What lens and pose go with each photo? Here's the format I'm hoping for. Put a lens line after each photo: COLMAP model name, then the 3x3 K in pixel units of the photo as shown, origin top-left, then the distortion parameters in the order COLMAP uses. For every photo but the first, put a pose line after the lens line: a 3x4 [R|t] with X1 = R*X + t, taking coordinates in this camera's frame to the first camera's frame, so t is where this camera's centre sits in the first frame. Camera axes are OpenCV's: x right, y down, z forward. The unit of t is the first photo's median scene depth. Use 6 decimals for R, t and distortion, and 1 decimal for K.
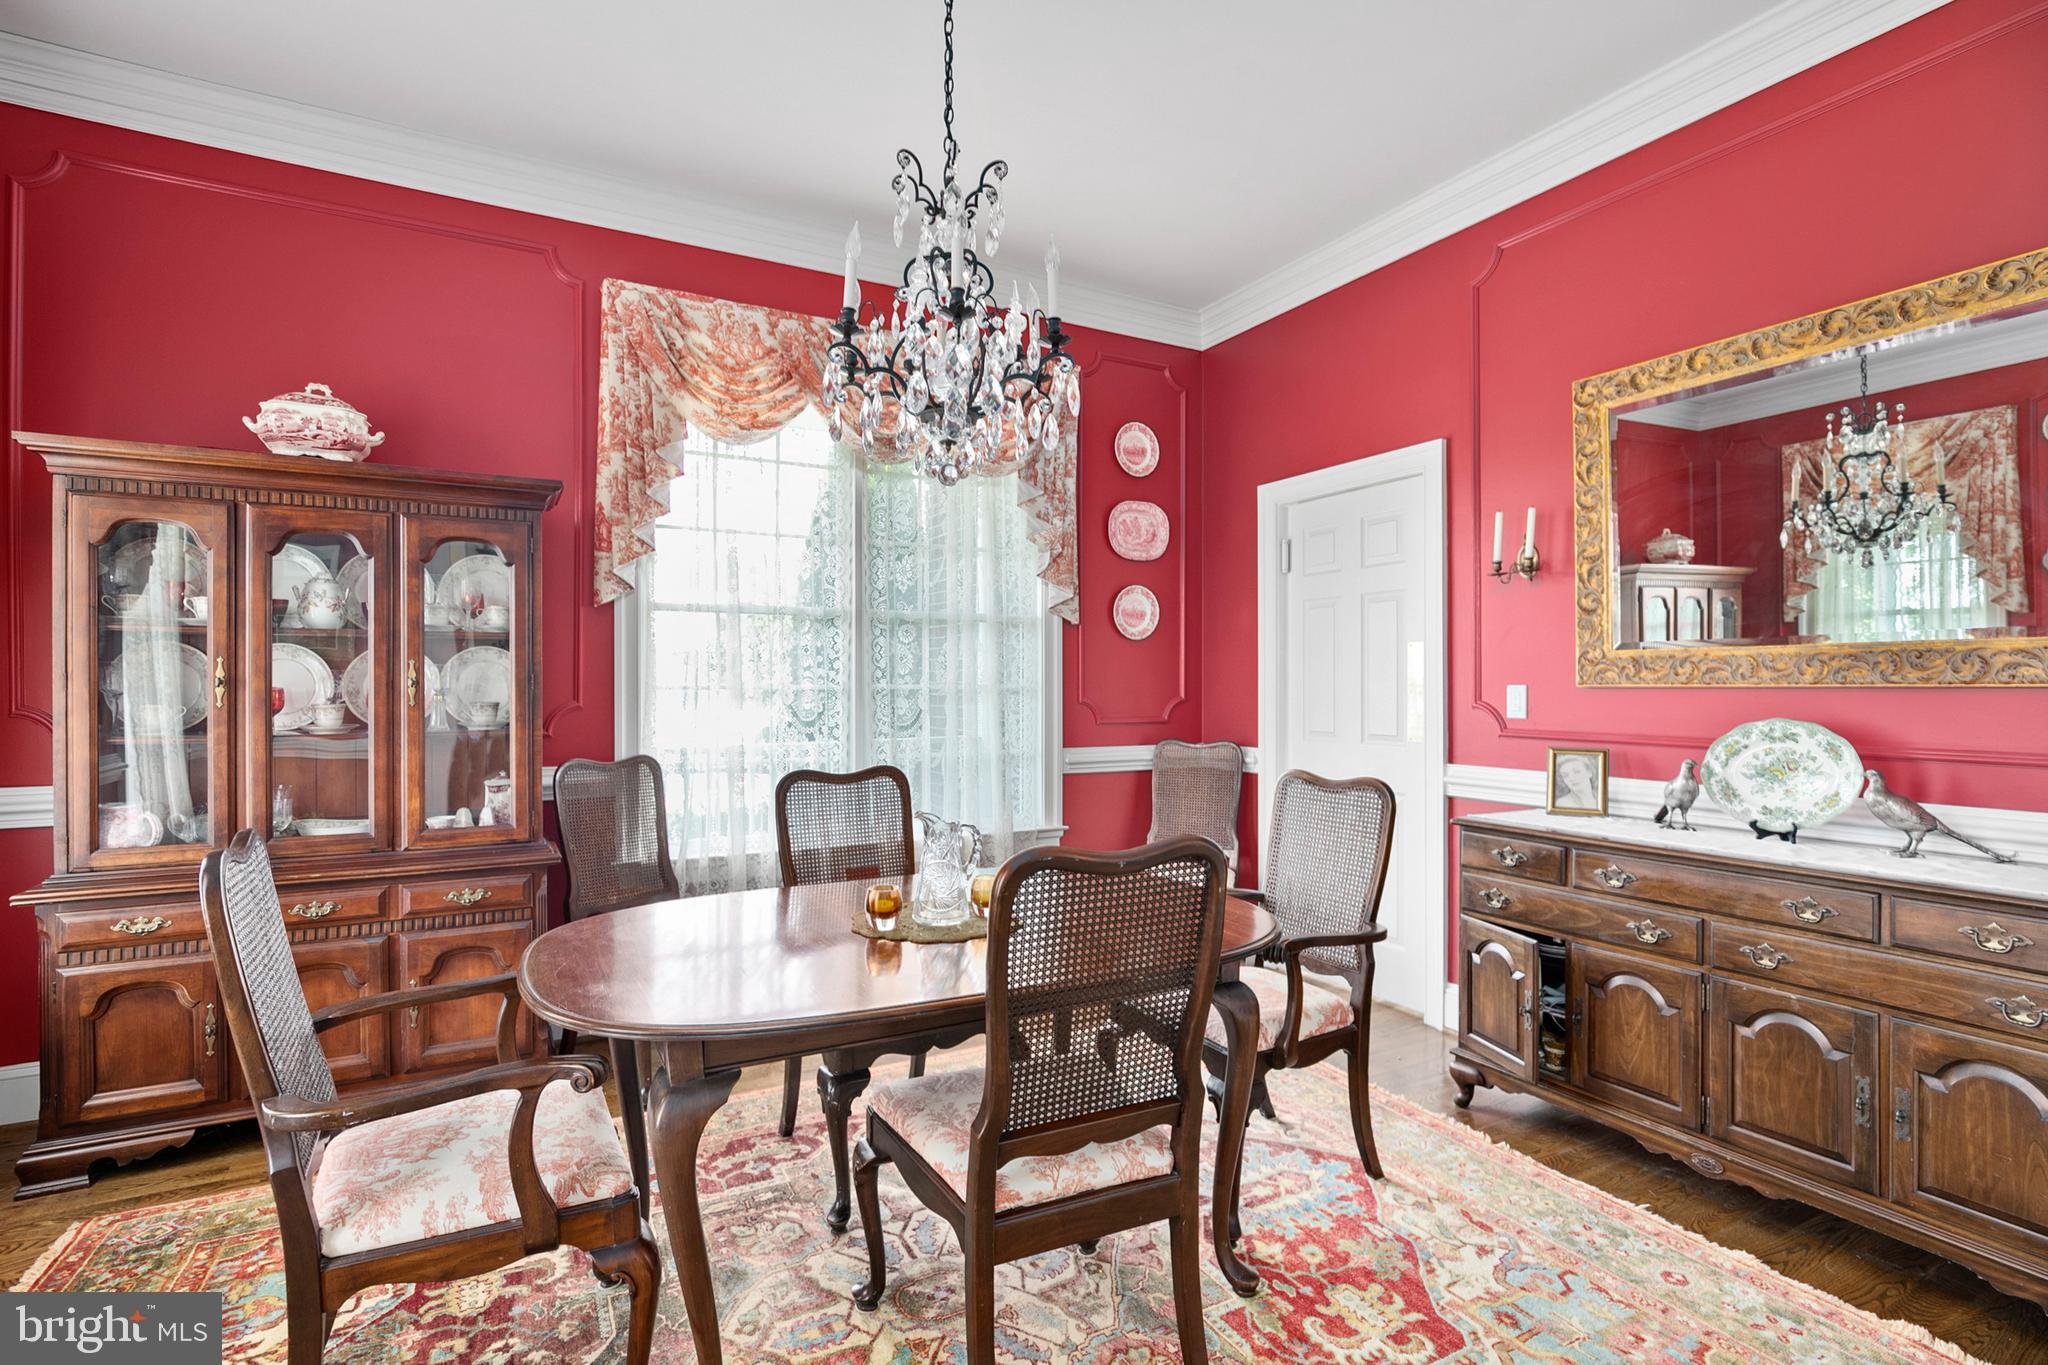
lens RADIAL K [[977.2, 0, 1030.7], [0, 977.2, 679.8], [0, 0, 1]] dist [-0.013429, -0.000148]
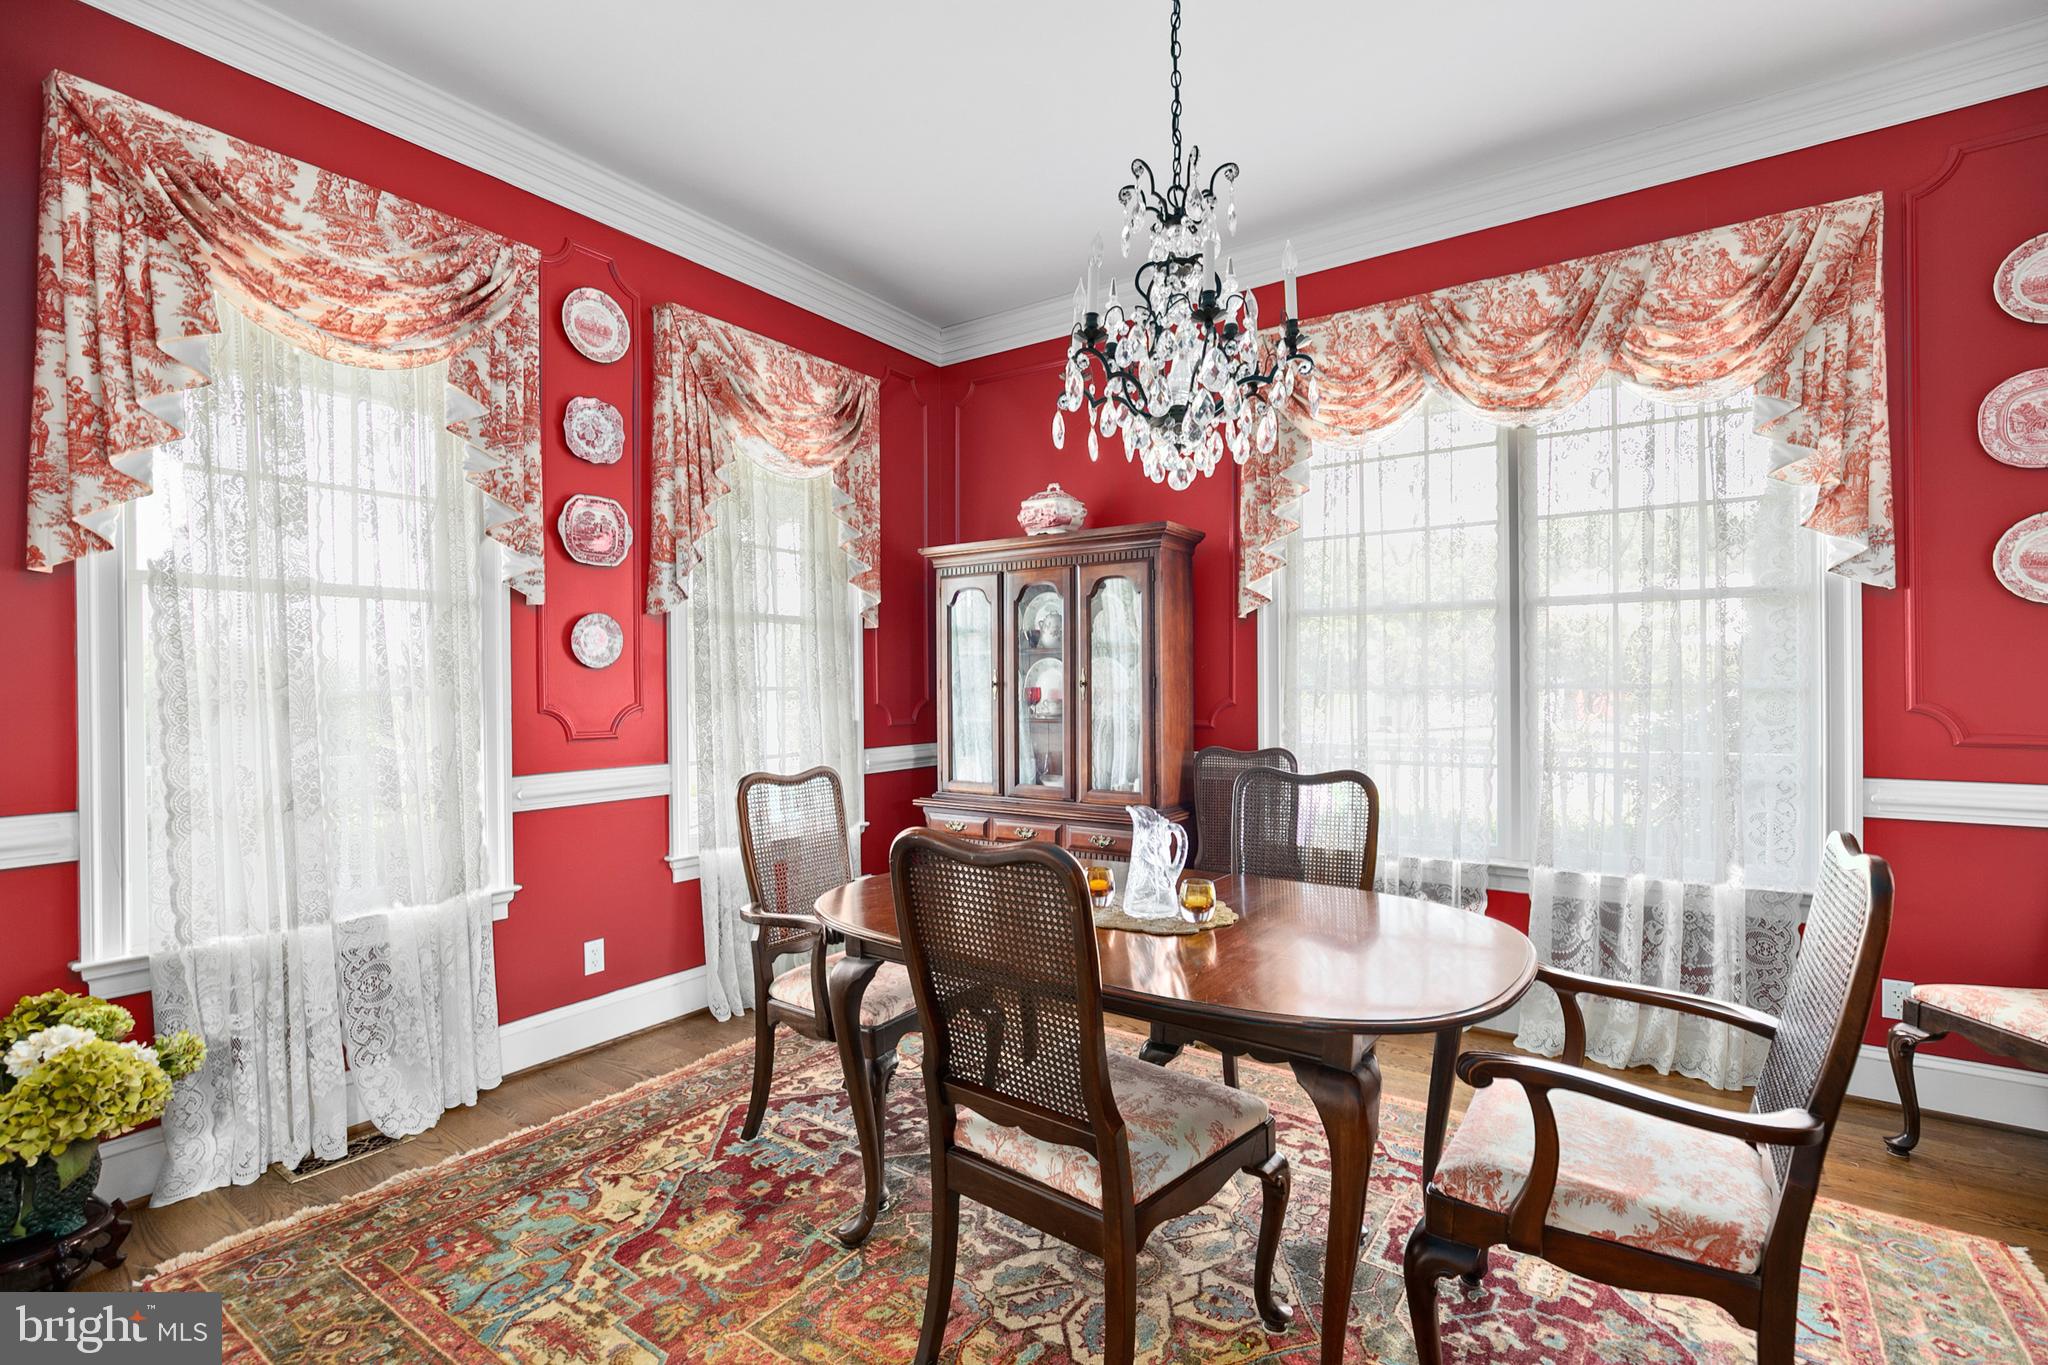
lens RADIAL K [[934.4, 0, 1020.4], [0, 934.4, 690.6], [0, 0, 1]] dist [-0.015521, 0.004958]
pose [[0.436381, 0.003750, -0.899754, 0.445799], [0.009277, 0.999919, 0.008667, -0.000328], [0.899714, -0.012129, 0.436311, 0.267463]]
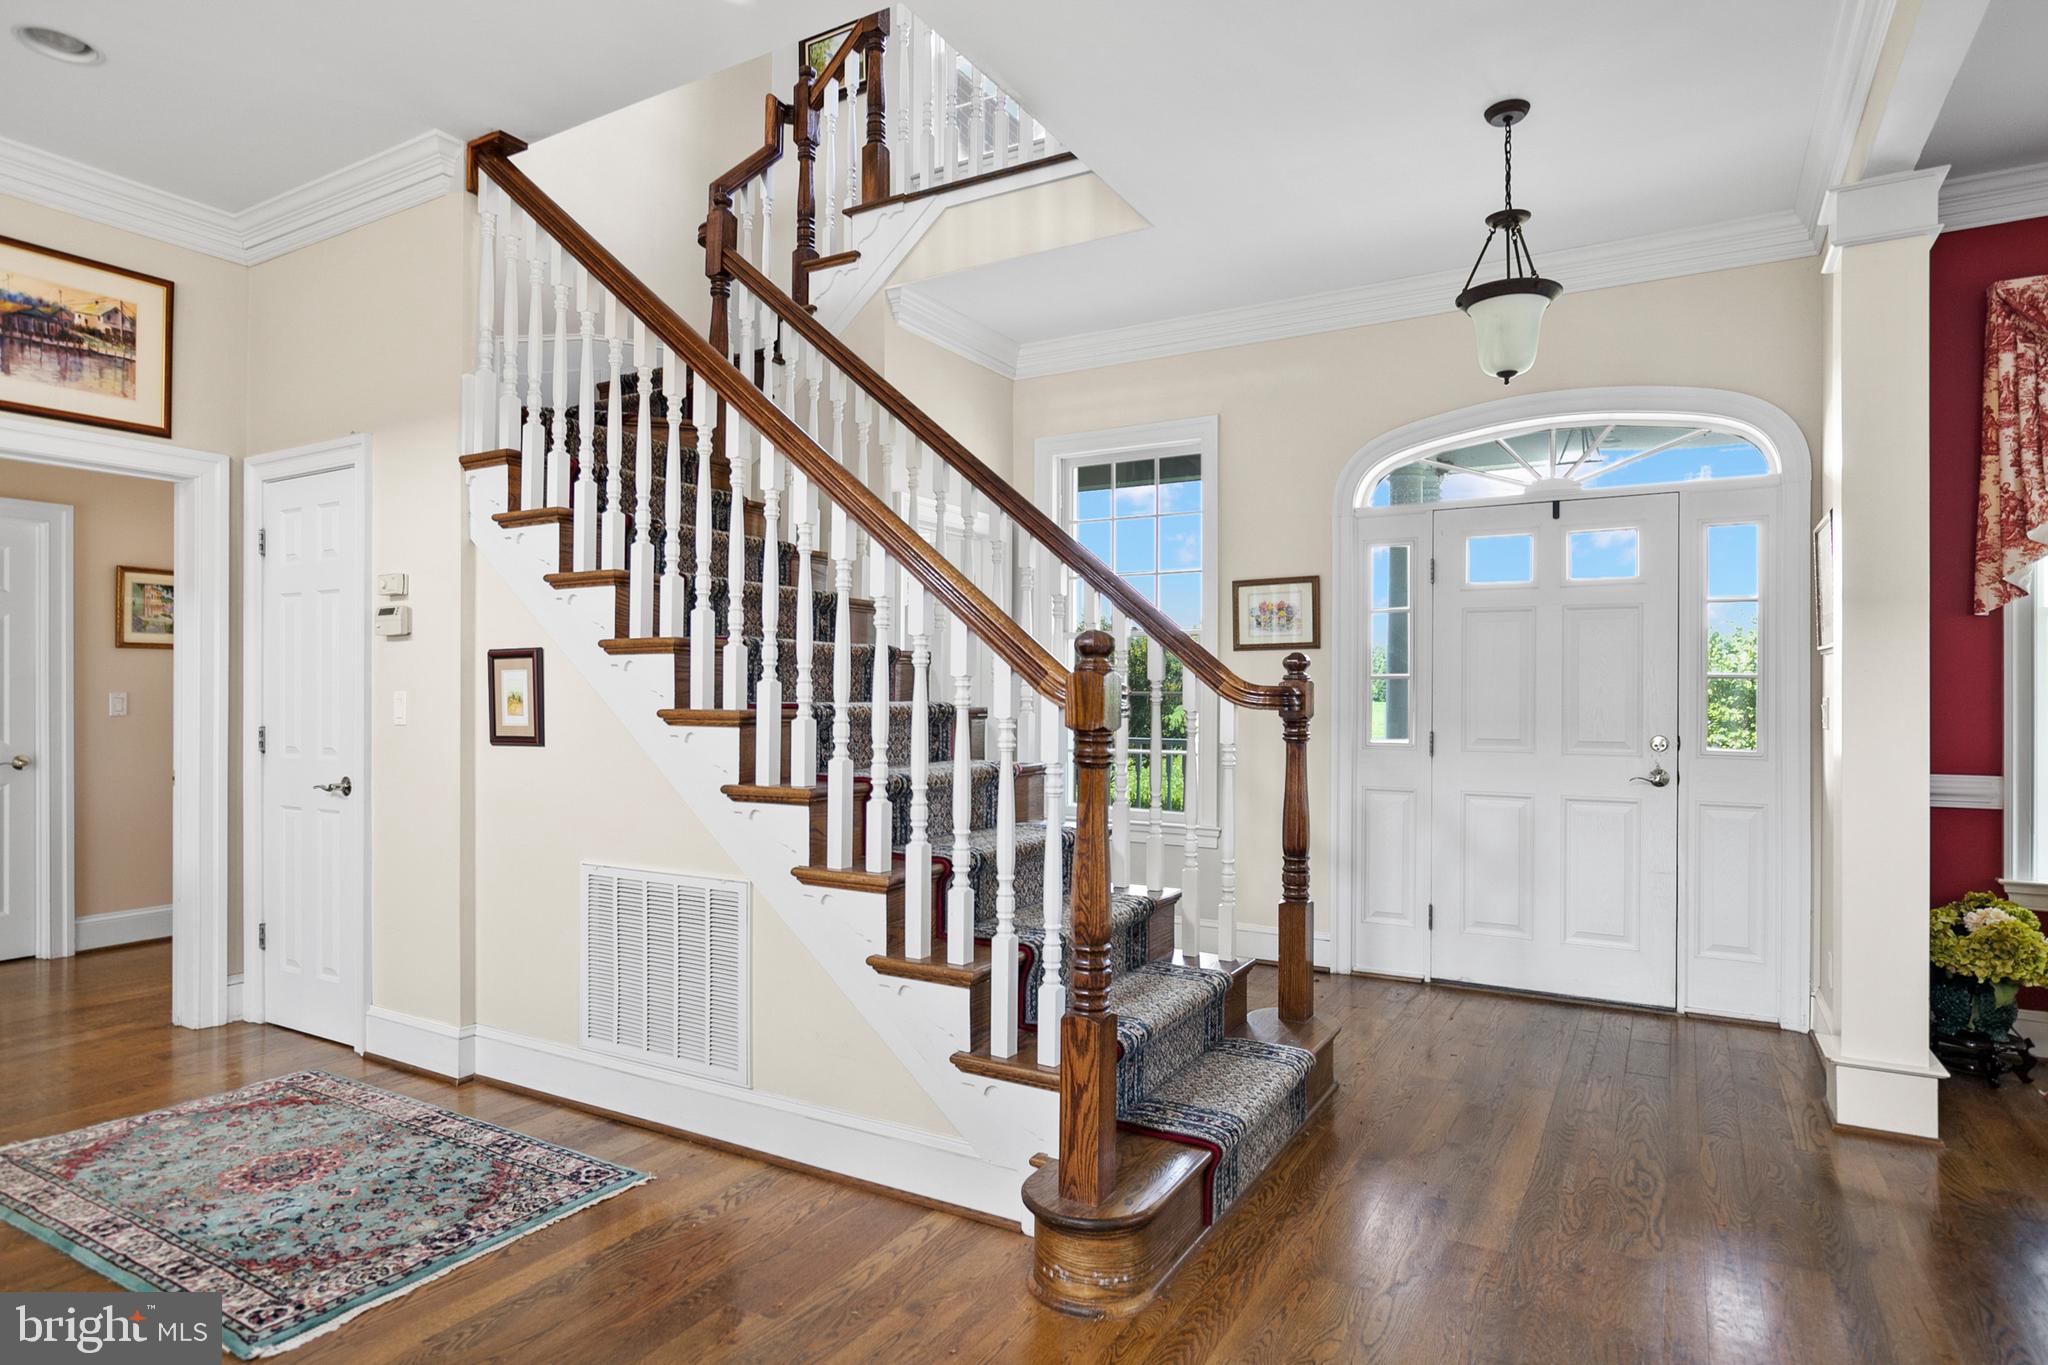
lens RADIAL K [[1146.4, 0, 1023.3], [0, 1146.4, 694.6], [0, 0, 1]] dist [0.000749, 0.001516]
pose [[-0.850469, -0.003023, -0.526016, 0.996451], [-0.000282, 0.999986, -0.005291, 0.005837], [0.526025, -0.004352, -0.850458, 0.414357]]
